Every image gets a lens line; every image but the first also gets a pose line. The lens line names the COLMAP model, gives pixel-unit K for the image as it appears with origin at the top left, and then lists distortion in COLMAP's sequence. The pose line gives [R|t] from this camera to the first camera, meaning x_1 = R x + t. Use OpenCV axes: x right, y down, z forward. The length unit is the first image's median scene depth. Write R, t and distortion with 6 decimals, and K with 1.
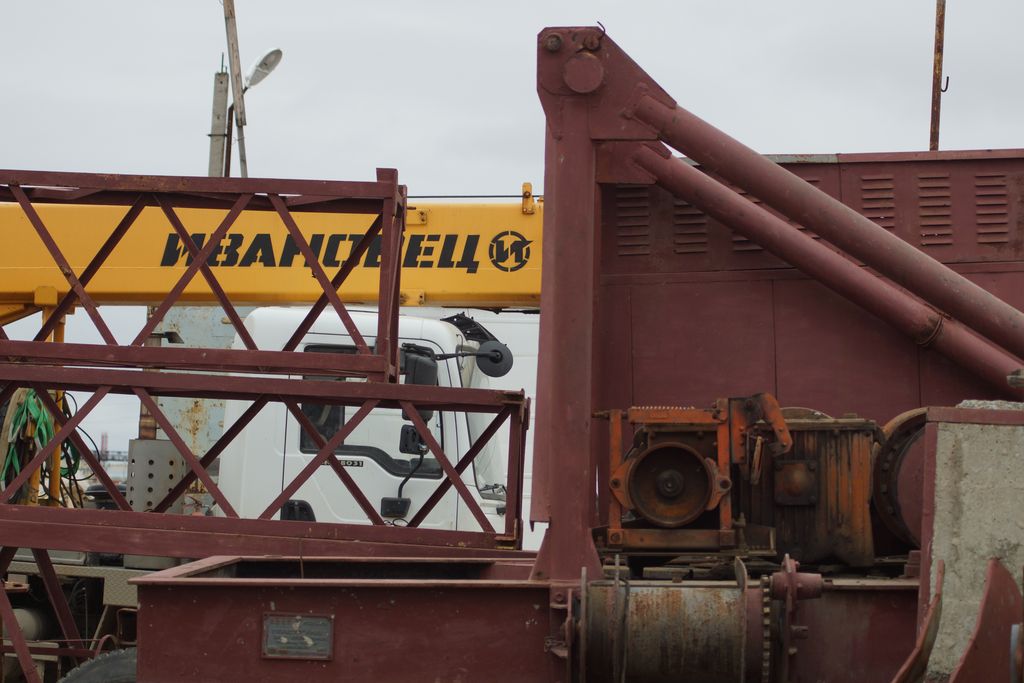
lens RADIAL K [[3070.9, 0, 513.0], [0, 3070.9, 346.5], [0, 0, 1]] dist [-0.273606, 0.000000]
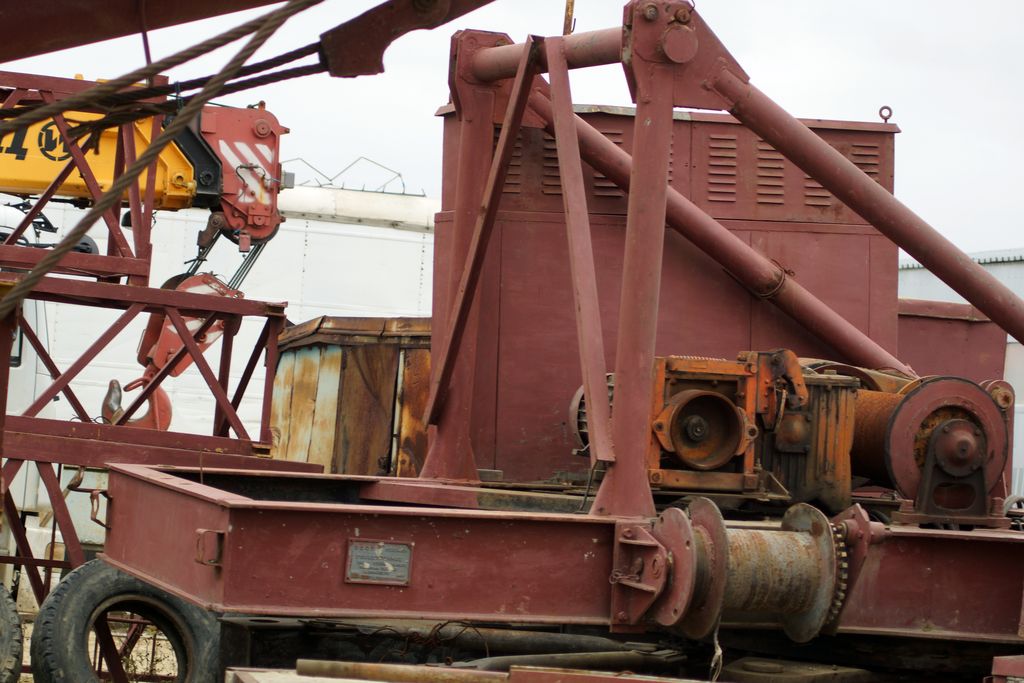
lens RADIAL K [[3070.9, 0, 514.4], [0, 3070.9, 344.7], [0, 0, 1]] dist [-0.273606, 0.000000]
pose [[0.928496, 0.053372, 0.367487, -0.411617], [-0.071103, 0.996859, 0.034870, -0.017817], [-0.364472, -0.058506, 0.929375, 0.024804]]
